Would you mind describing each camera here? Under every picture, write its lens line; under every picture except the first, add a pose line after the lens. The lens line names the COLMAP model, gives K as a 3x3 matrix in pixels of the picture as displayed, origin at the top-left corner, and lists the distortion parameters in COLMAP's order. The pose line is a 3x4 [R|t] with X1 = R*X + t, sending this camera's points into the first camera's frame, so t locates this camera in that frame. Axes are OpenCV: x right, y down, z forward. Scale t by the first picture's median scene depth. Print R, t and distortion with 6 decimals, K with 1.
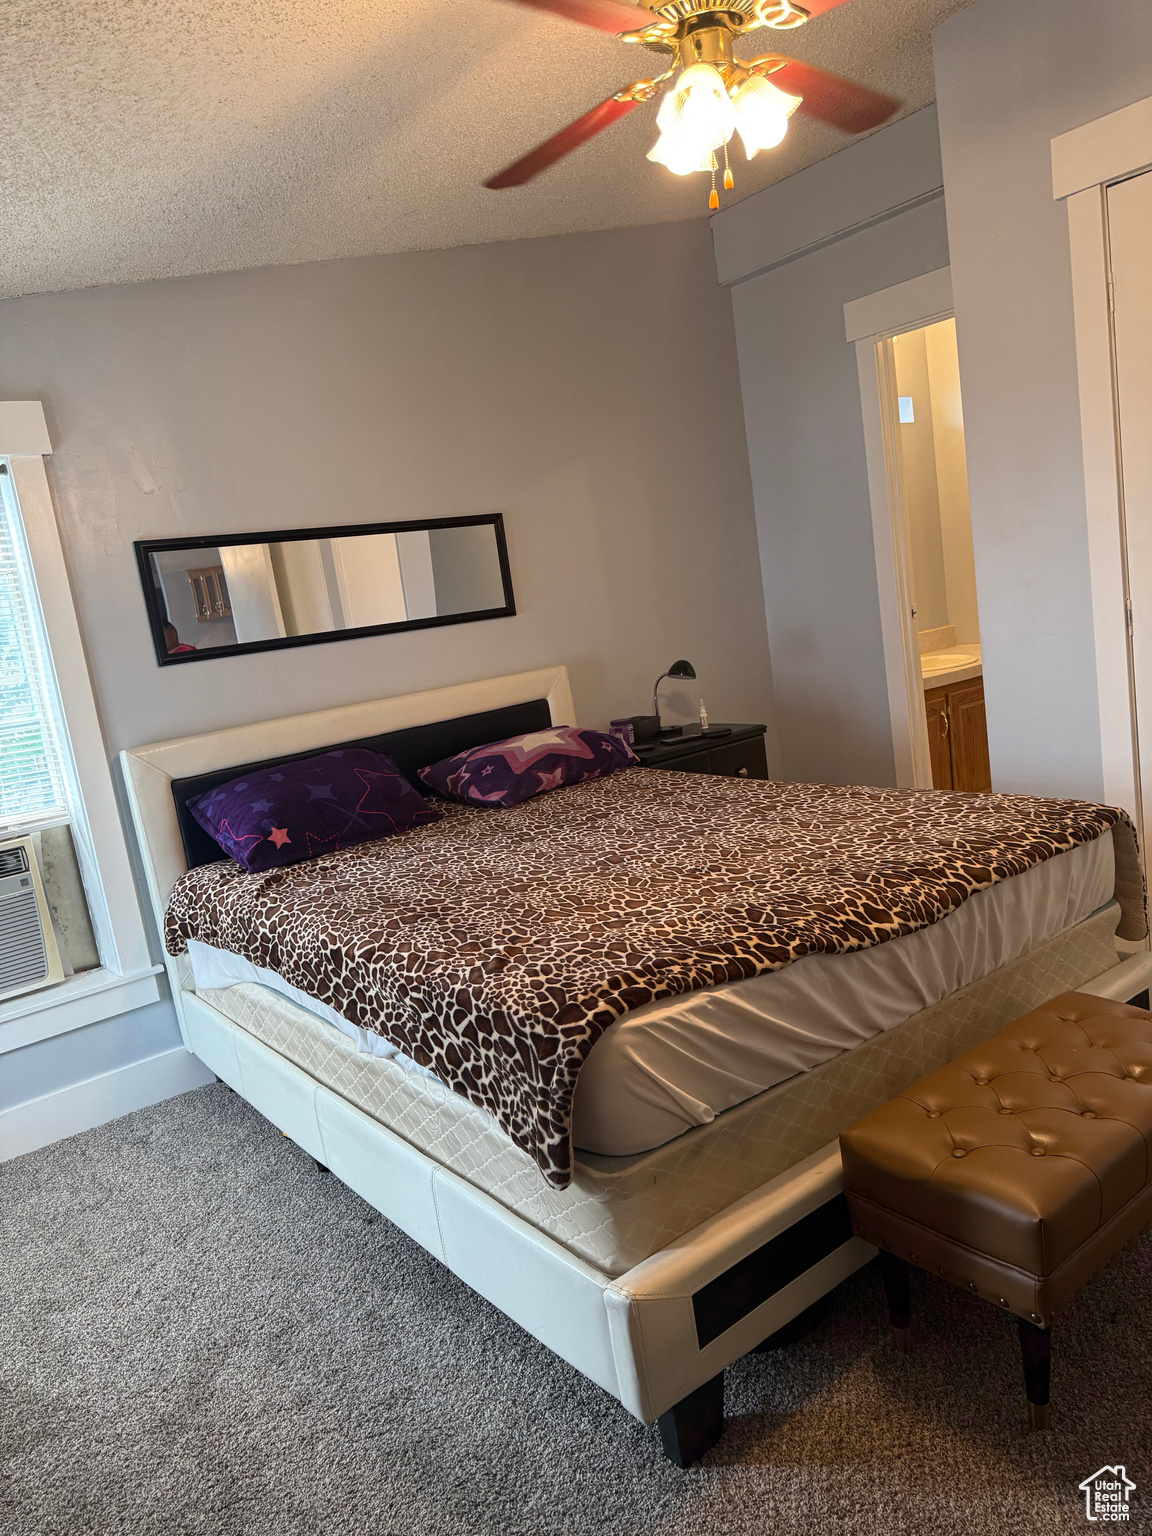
lens RADIAL K [[1095.7, 0, 581.7], [0, 1095.7, 763.5], [0, 0, 1]] dist [0.062619, -0.058073]
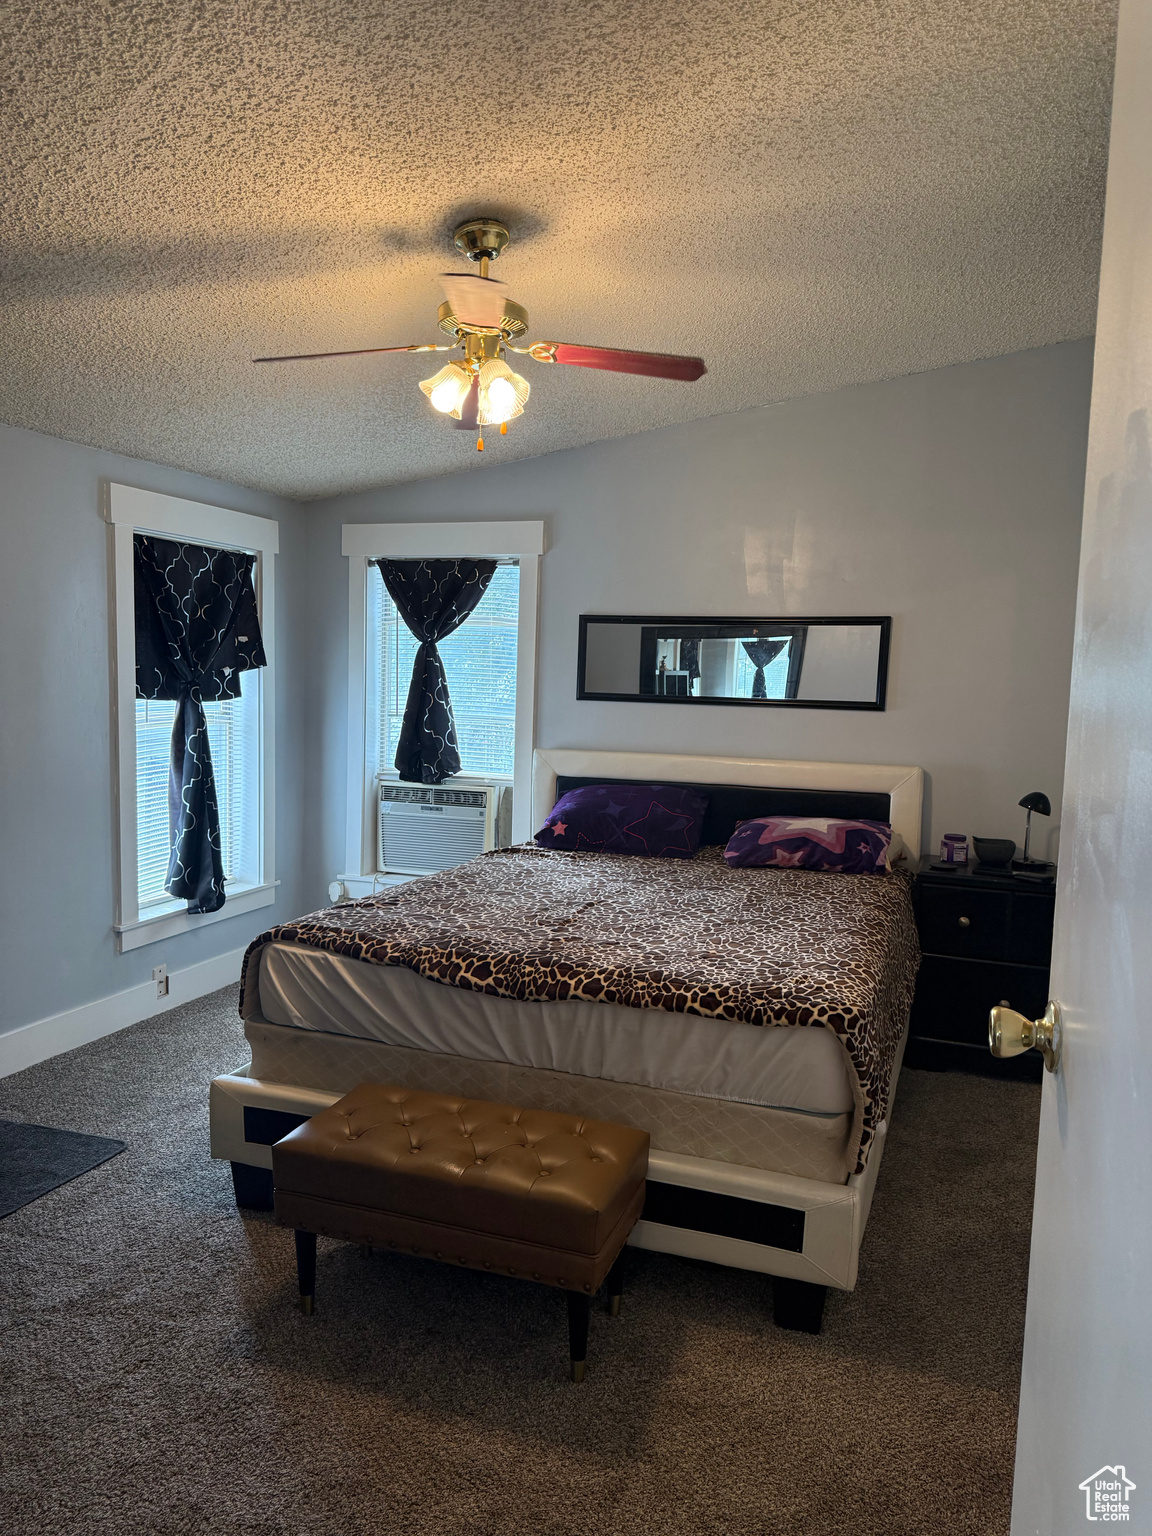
lens RADIAL K [[1095.7, 0, 571.2], [0, 1095.7, 767.3], [0, 0, 1]] dist [0.062619, -0.058073]
pose [[0.521631, 0.221879, -0.823815, 1.248936], [-0.229654, 0.966468, 0.114886, -0.252156], [0.821681, 0.129265, 0.555095, 0.308039]]
